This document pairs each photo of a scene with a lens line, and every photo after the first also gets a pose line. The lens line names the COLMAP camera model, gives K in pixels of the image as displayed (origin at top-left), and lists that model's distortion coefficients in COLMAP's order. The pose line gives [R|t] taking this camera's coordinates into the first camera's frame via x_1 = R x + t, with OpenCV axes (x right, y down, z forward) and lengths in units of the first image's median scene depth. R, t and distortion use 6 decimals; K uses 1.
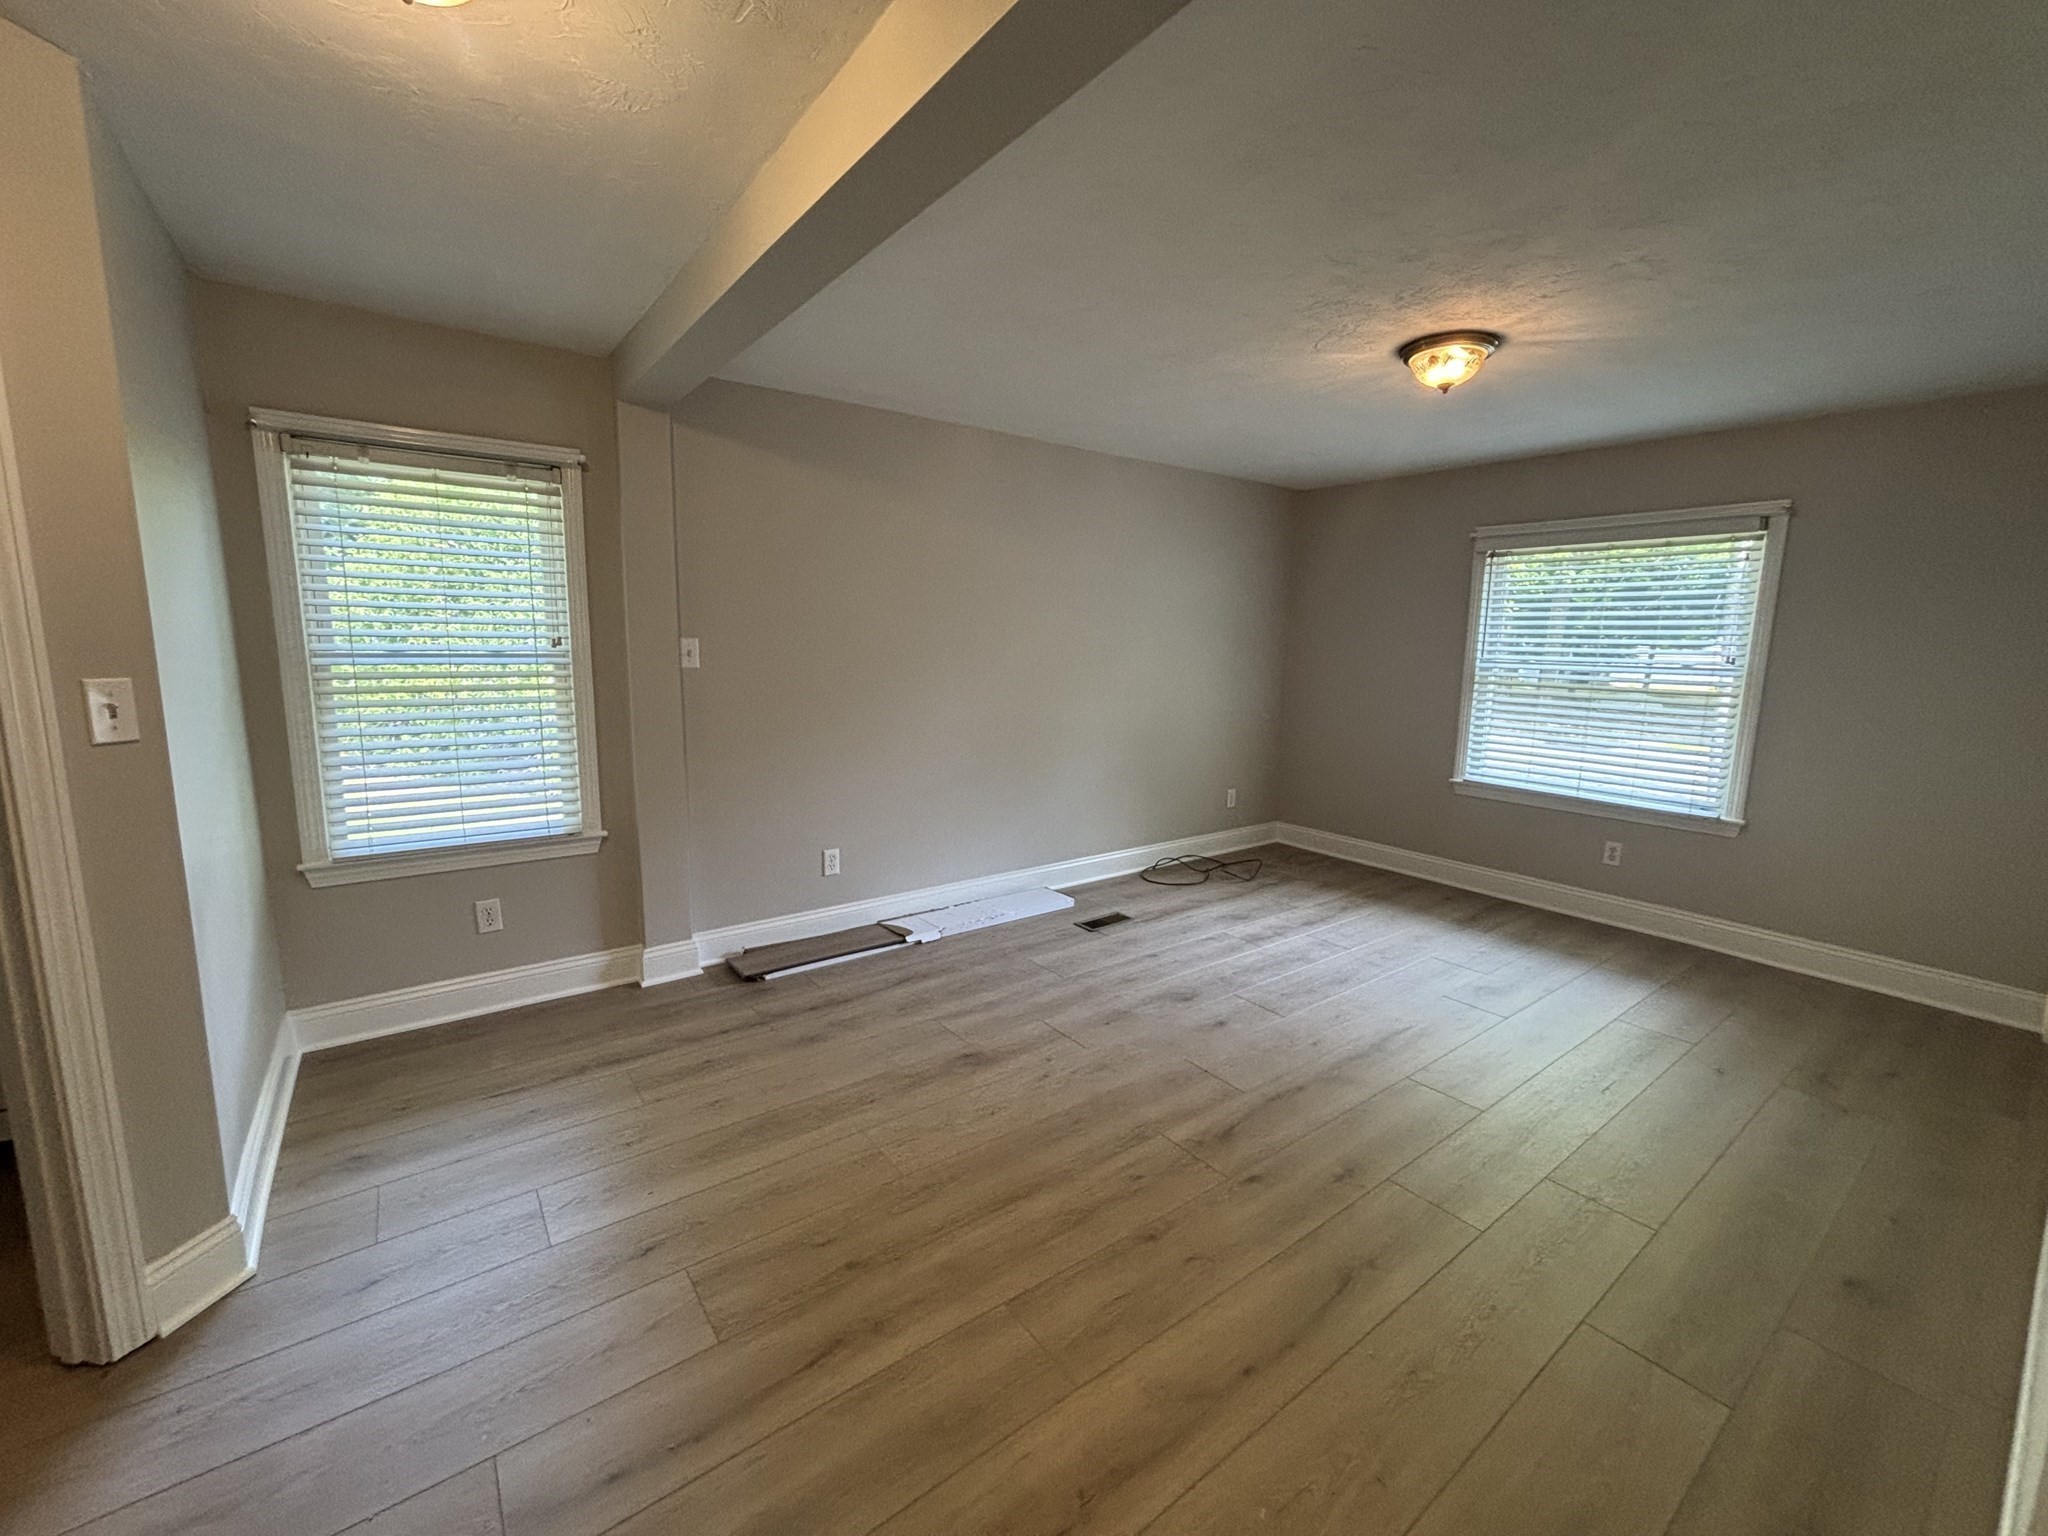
lens RADIAL K [[826.8, 0, 1015.5], [0, 826.8, 756.1], [0, 0, 1]] dist [0.001236, -0.000810]
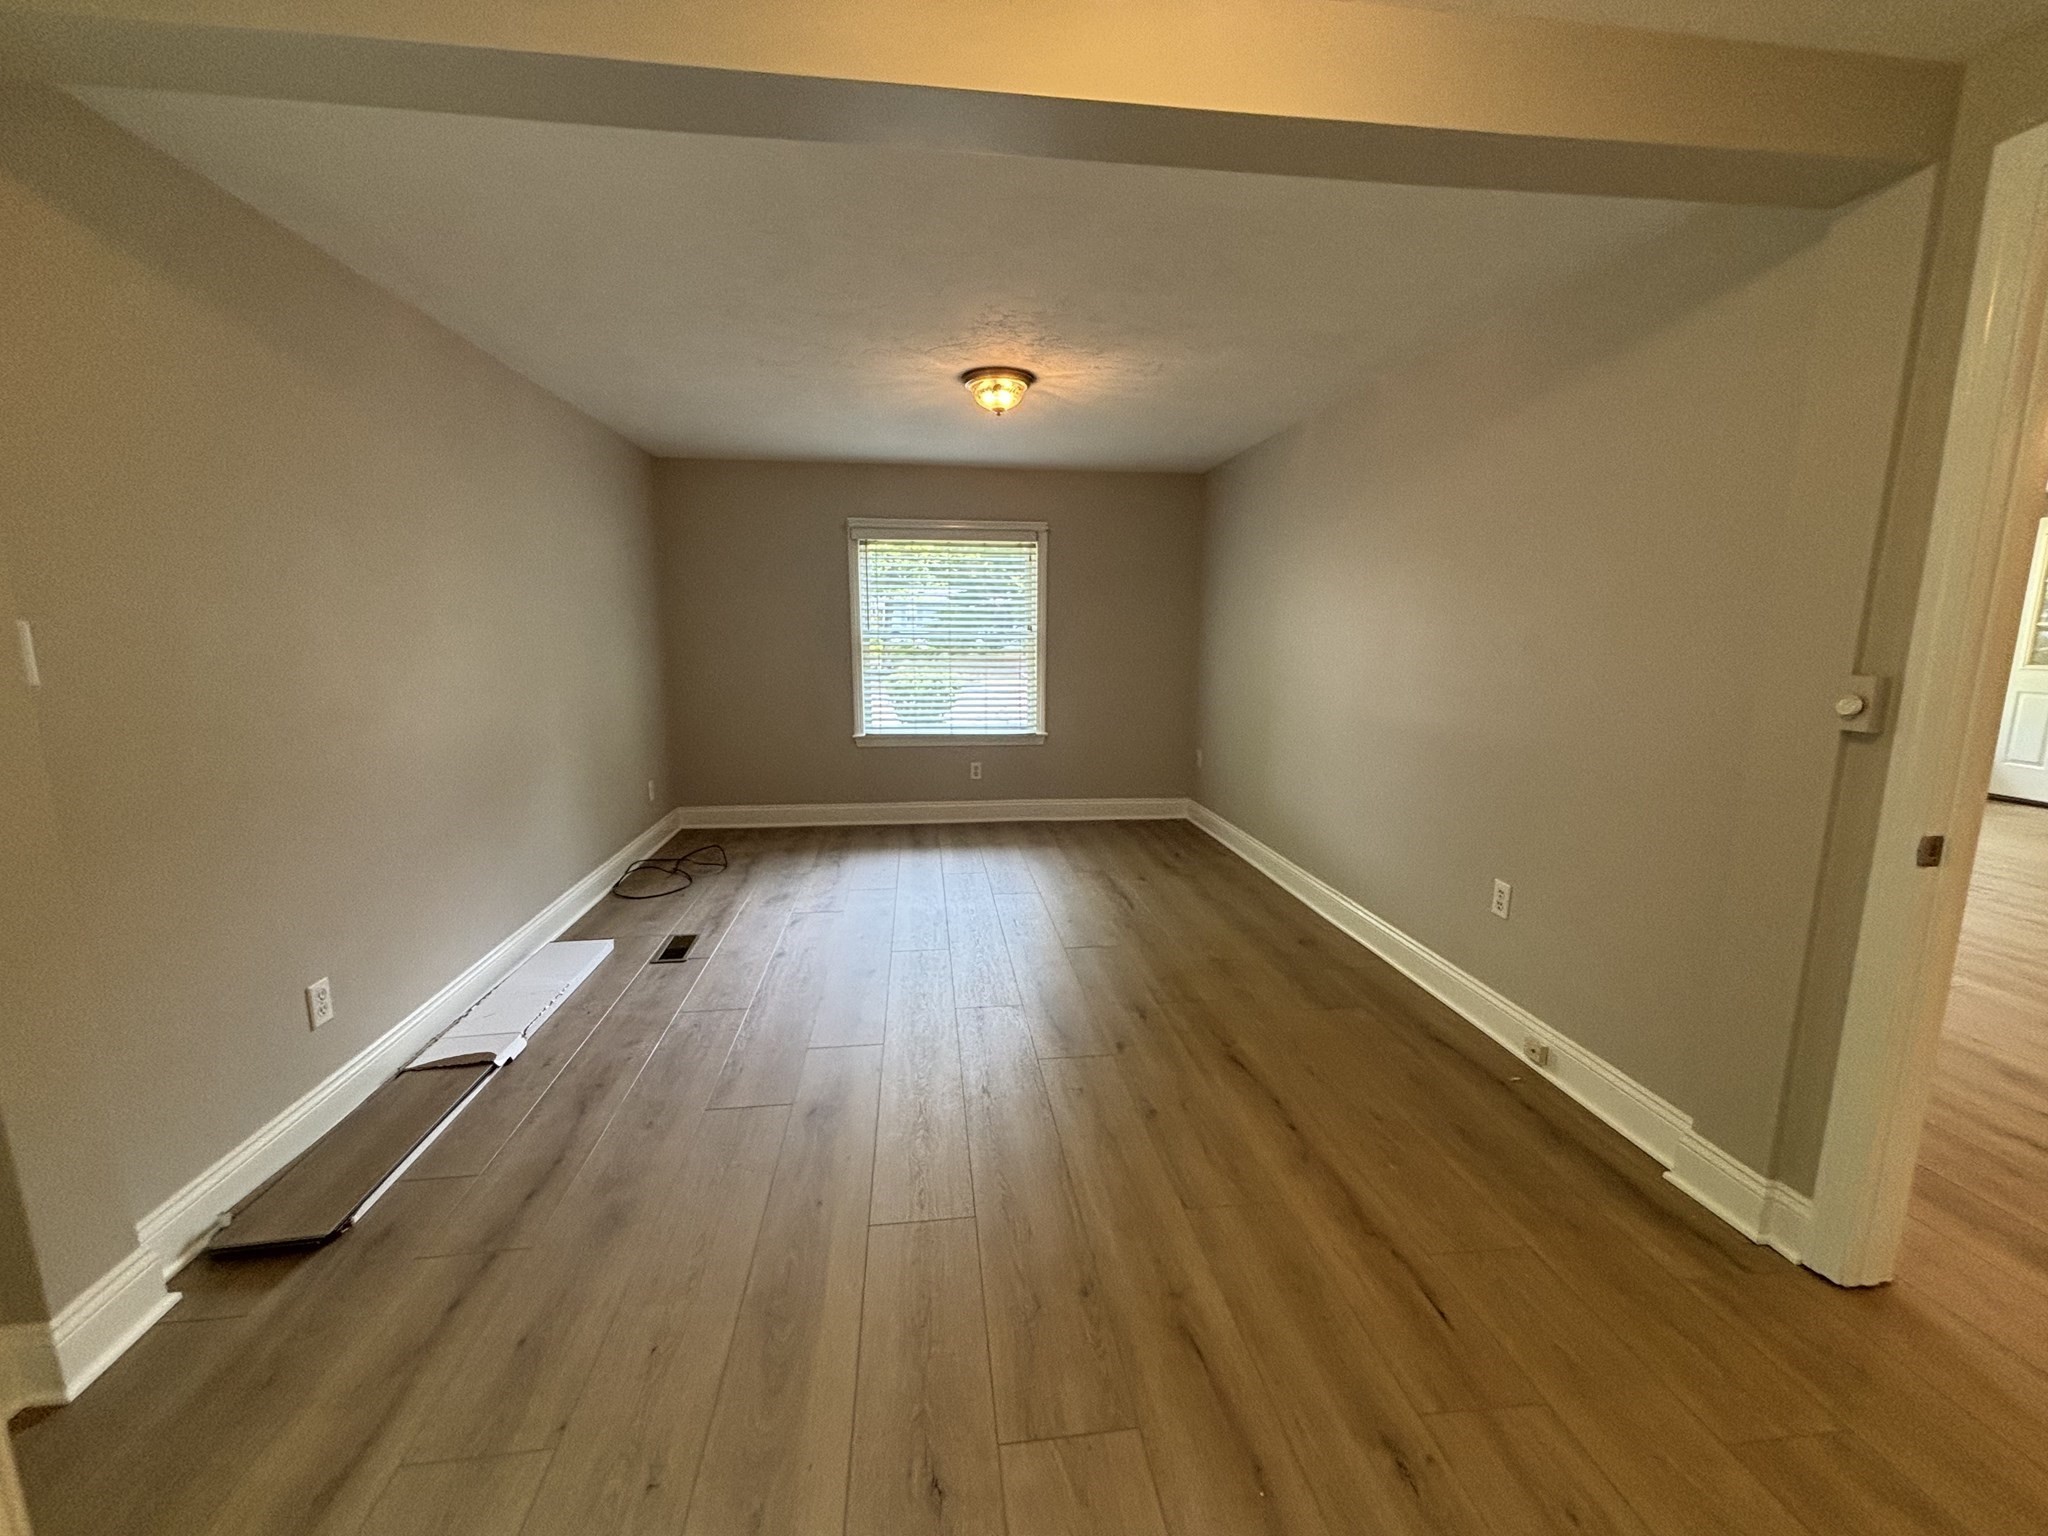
lens RADIAL K [[826.8, 0, 1011.1], [0, 826.8, 762.5], [0, 0, 1]] dist [0.001236, -0.000810]
pose [[0.499423, -0.159043, 0.851635, -0.455276], [0.129723, 0.985651, 0.107997, -0.039854], [-0.856591, 0.056540, 0.512889, 0.272894]]
